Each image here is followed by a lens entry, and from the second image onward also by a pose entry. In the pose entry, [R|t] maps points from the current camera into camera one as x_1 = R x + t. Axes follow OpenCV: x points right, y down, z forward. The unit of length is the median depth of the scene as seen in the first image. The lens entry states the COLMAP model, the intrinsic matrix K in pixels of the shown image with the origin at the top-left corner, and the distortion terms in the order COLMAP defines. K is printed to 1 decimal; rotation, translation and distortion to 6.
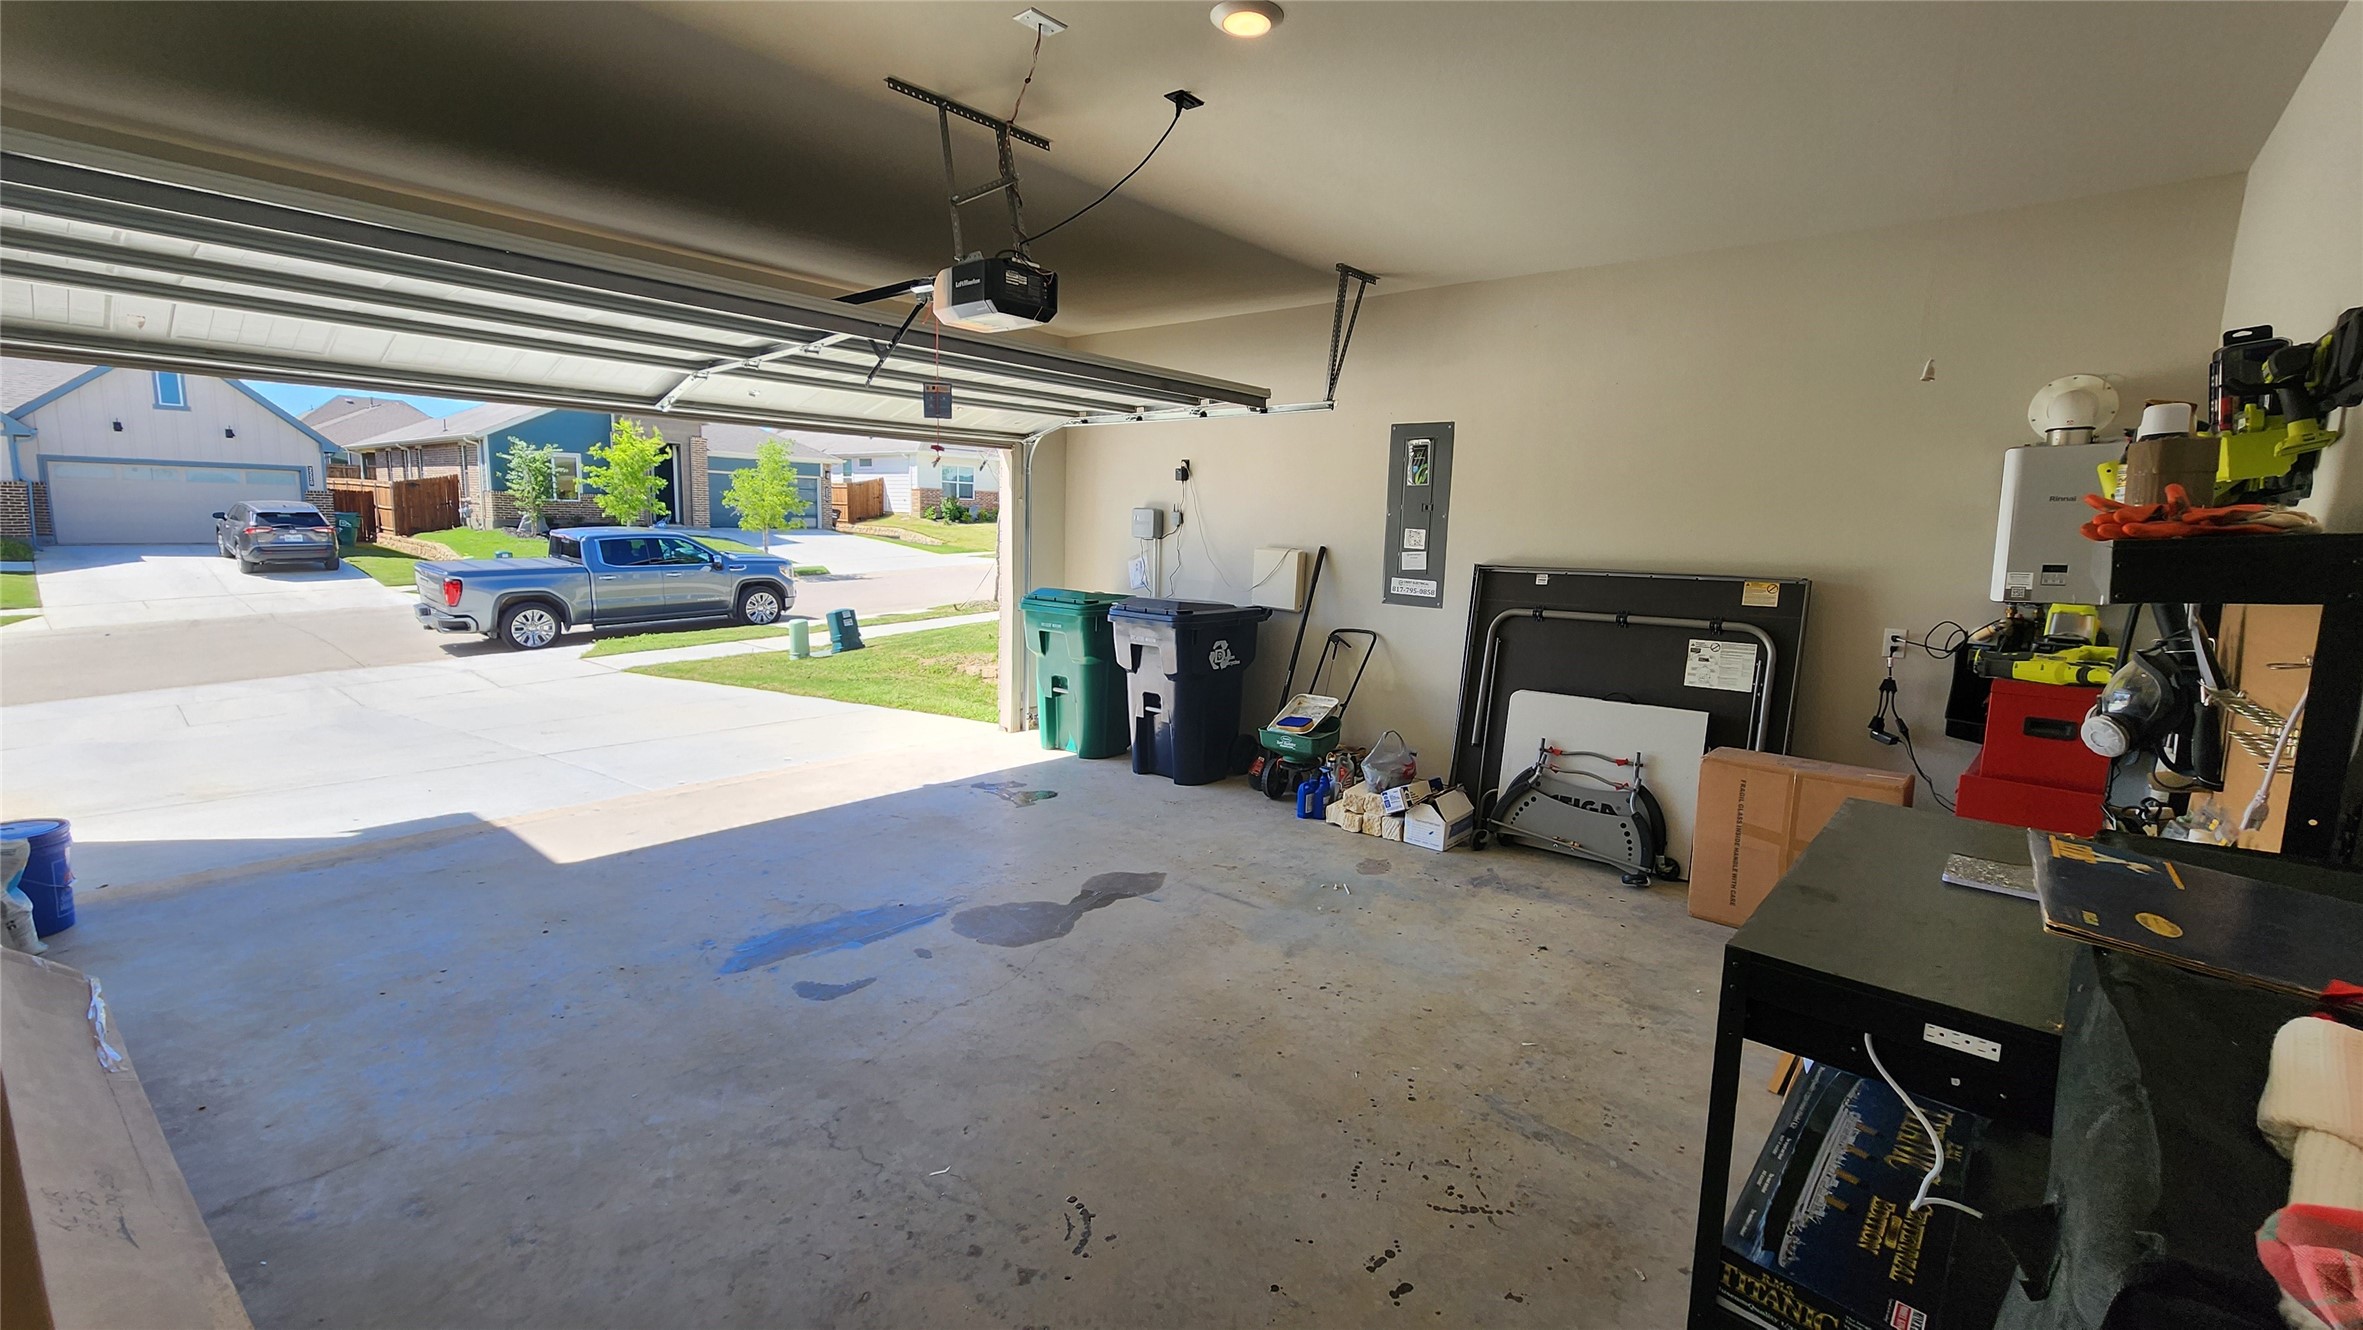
lens RADIAL K [[971.9, 0, 1223.9], [0, 971.9, 674.6], [0, 0, 1]] dist [-0.008858, -0.000124]
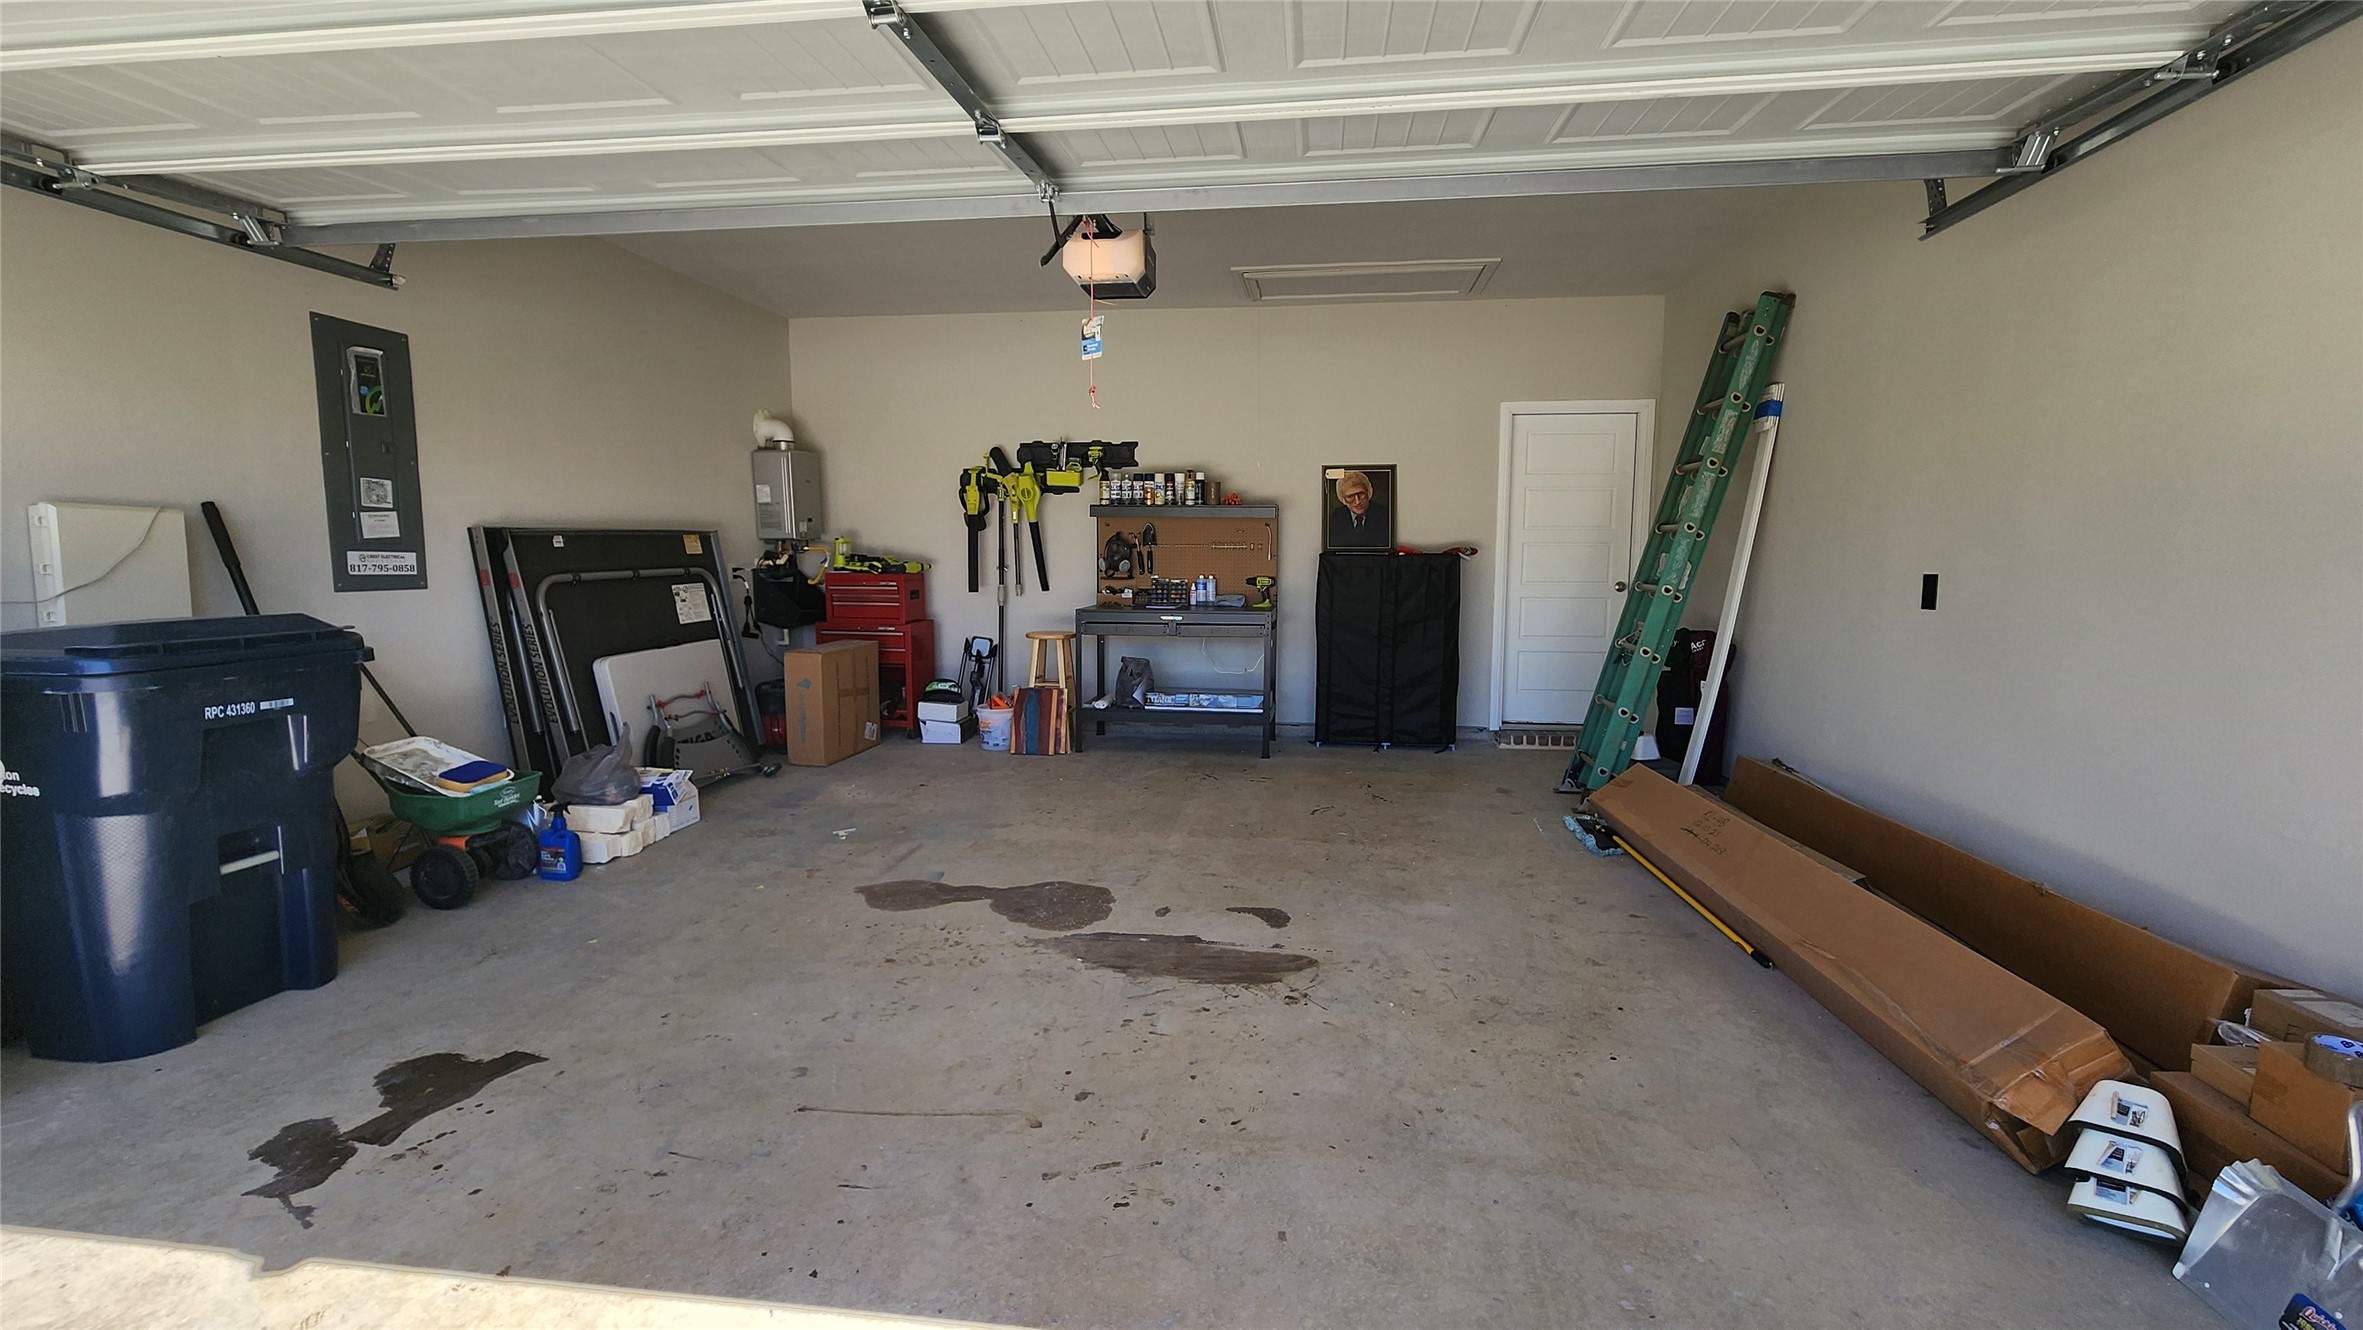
lens RADIAL K [[971.9, 0, 1176.6], [0, 971.9, 656.1], [0, 0, 1]] dist [-0.008858, -0.000124]
pose [[-0.515954, -0.127536, 0.847069, -0.813409], [0.106318, 0.971675, 0.211056, -0.130186], [-0.849993, 0.198954, -0.487780, 1.020153]]
